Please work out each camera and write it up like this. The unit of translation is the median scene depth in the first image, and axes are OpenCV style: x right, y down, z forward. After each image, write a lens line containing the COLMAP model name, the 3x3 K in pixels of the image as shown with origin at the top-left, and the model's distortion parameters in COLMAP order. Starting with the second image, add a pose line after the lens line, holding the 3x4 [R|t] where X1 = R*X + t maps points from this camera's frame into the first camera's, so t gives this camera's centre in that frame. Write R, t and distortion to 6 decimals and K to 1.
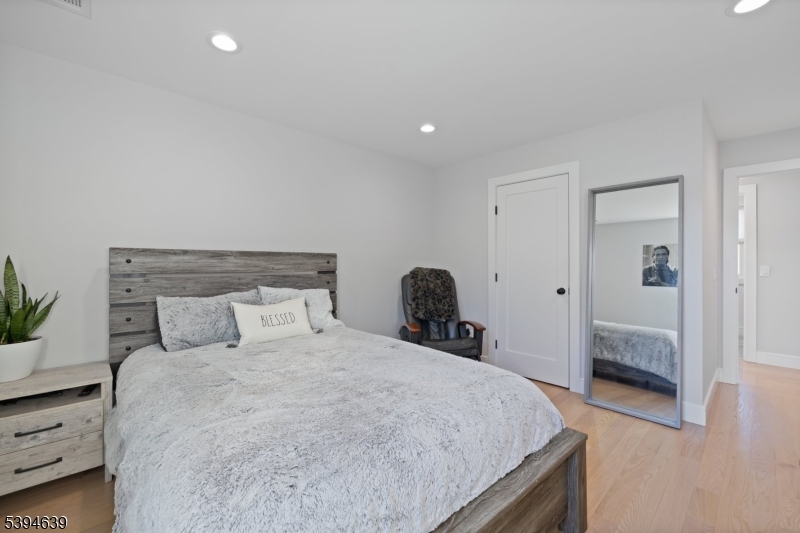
lens RADIAL K [[332.9, 0, 397.4], [0, 332.9, 262.7], [0, 0, 1]] dist [0.003111, 0.000385]
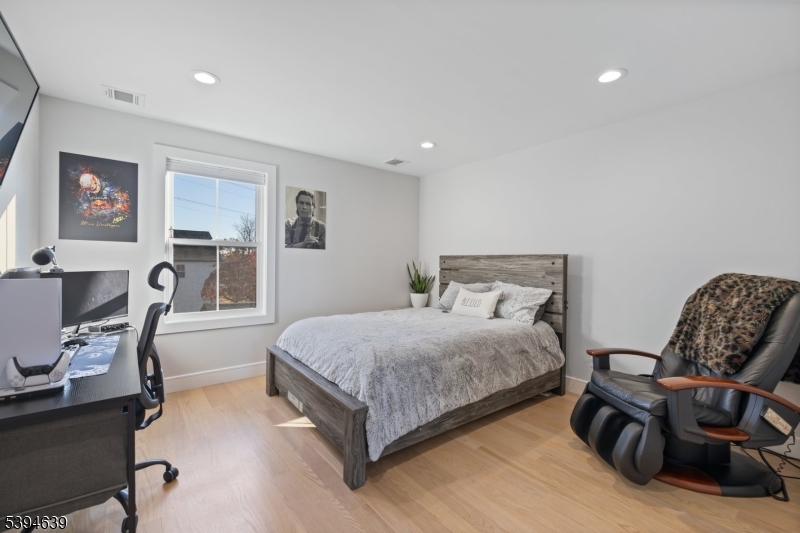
lens RADIAL K [[332.9, 0, 398.3], [0, 332.9, 264.7], [0, 0, 1]] dist [0.003111, 0.000385]
pose [[-0.070061, 0.002779, -0.997539, 0.953216], [-0.008982, 0.999954, 0.003417, 0.004619], [0.997502, 0.009199, -0.070033, 0.689152]]
